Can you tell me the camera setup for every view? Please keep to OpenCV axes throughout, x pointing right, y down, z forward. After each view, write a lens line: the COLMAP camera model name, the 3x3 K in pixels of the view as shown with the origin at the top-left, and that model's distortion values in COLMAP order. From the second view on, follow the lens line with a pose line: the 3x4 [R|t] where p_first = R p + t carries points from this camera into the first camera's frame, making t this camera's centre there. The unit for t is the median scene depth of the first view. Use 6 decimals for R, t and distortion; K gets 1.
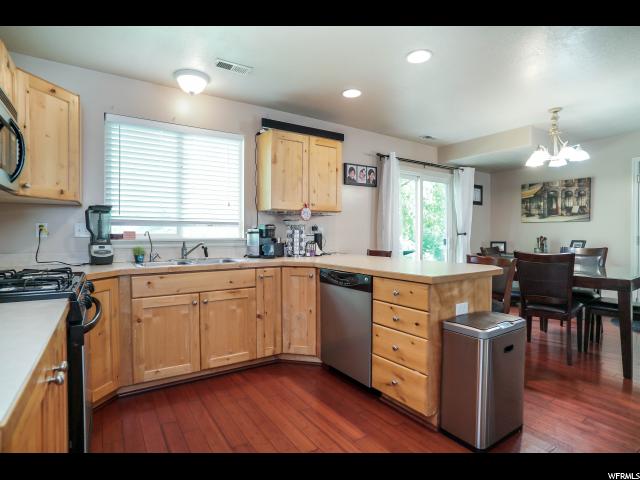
lens RADIAL K [[339.8, 0, 316.8], [0, 339.8, 239.2], [0, 0, 1]] dist [-0.067973, 0.040086]
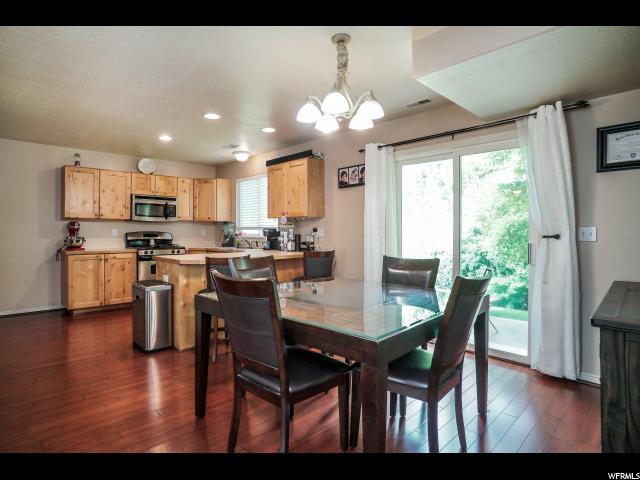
lens RADIAL K [[353.8, 0, 296.1], [0, 353.8, 232.7], [0, 0, 1]] dist [-0.028685, 0.001094]
pose [[0.149018, 0.001245, -0.988834, 1.021386], [-0.017644, 0.999843, -0.001400, -0.015741], [0.988677, 0.017655, 0.149016, 0.610621]]
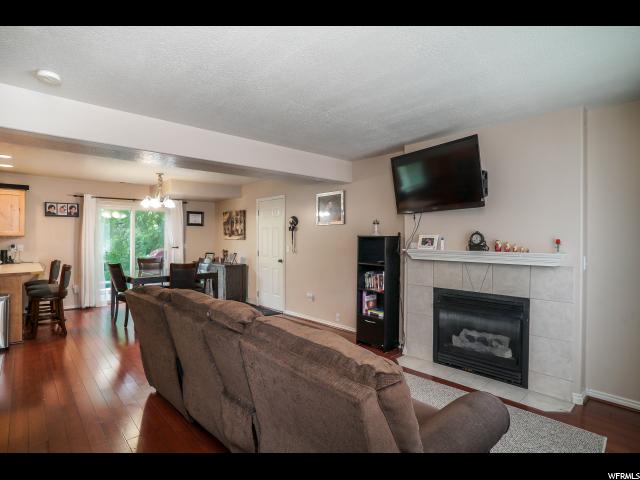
lens RADIAL K [[339.8, 0, 316.8], [0, 339.8, 239.2], [0, 0, 1]] dist [-0.067973, 0.040086]
pose [[0.990045, 0.003958, 0.140693, 0.933068], [-0.002442, 0.999937, -0.010945, -0.041200], [-0.140728, 0.010493, 0.989993, -0.540602]]
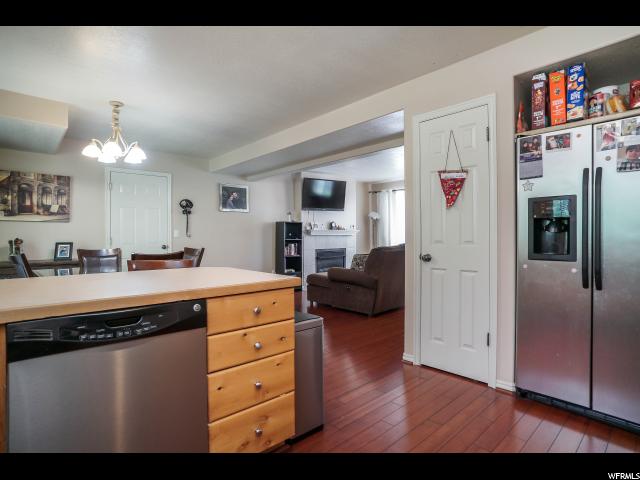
lens RADIAL K [[339.8, 0, 316.8], [0, 339.8, 239.2], [0, 0, 1]] dist [-0.067973, 0.040086]
pose [[-0.147520, -0.007976, 0.989027, -0.228350], [0.021222, 0.999712, 0.011227, -0.000870], [-0.988831, 0.022645, -0.147309, 0.434839]]
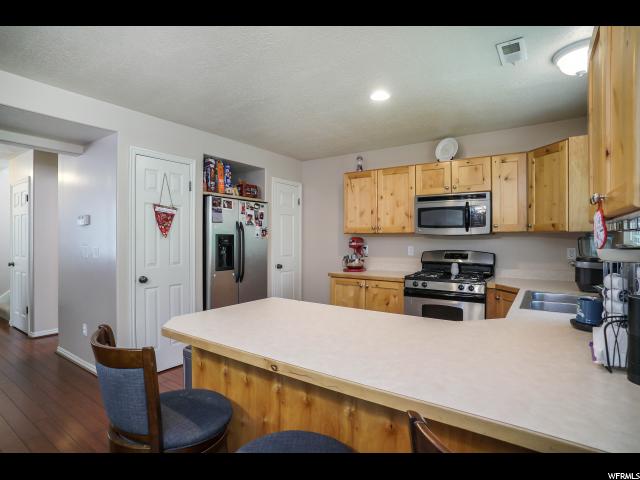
lens RADIAL K [[339.8, 0, 316.8], [0, 339.8, 239.2], [0, 0, 1]] dist [-0.067973, 0.040086]
pose [[-0.927901, 0.000225, -0.372828, 0.260189], [-0.007144, 0.999805, 0.018385, -0.050821], [0.372759, 0.019723, -0.927718, 0.884709]]
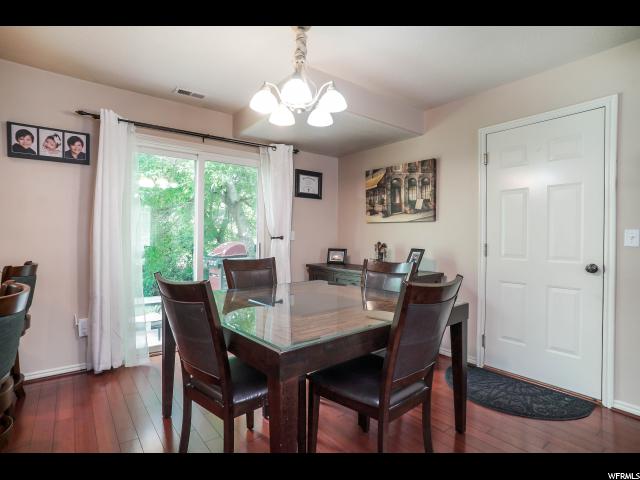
lens RADIAL K [[339.8, 0, 316.8], [0, 339.8, 239.2], [0, 0, 1]] dist [-0.067973, 0.040086]
pose [[0.997612, 0.009937, 0.068355, 0.531448], [-0.009318, 0.999913, -0.009376, -0.007748], [-0.068442, 0.008717, 0.997617, 0.310628]]
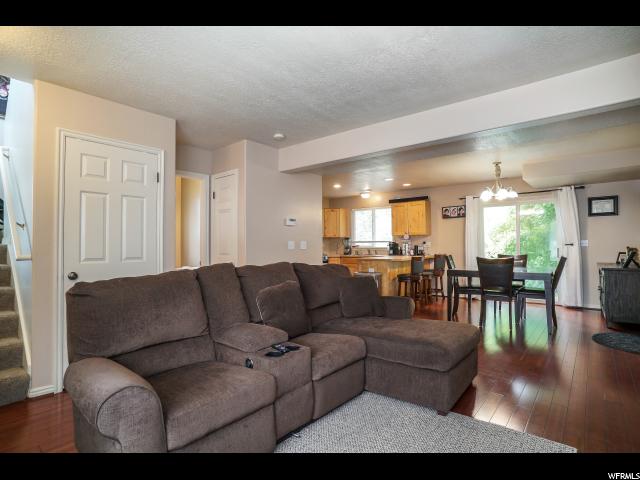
lens RADIAL K [[339.8, 0, 316.8], [0, 339.8, 239.2], [0, 0, 1]] dist [-0.067973, 0.040086]
pose [[0.279998, -0.020734, -0.959777, 1.445422], [-0.009507, 0.999658, -0.024369, 0.001628], [0.959954, 0.015948, 0.279705, -0.154695]]
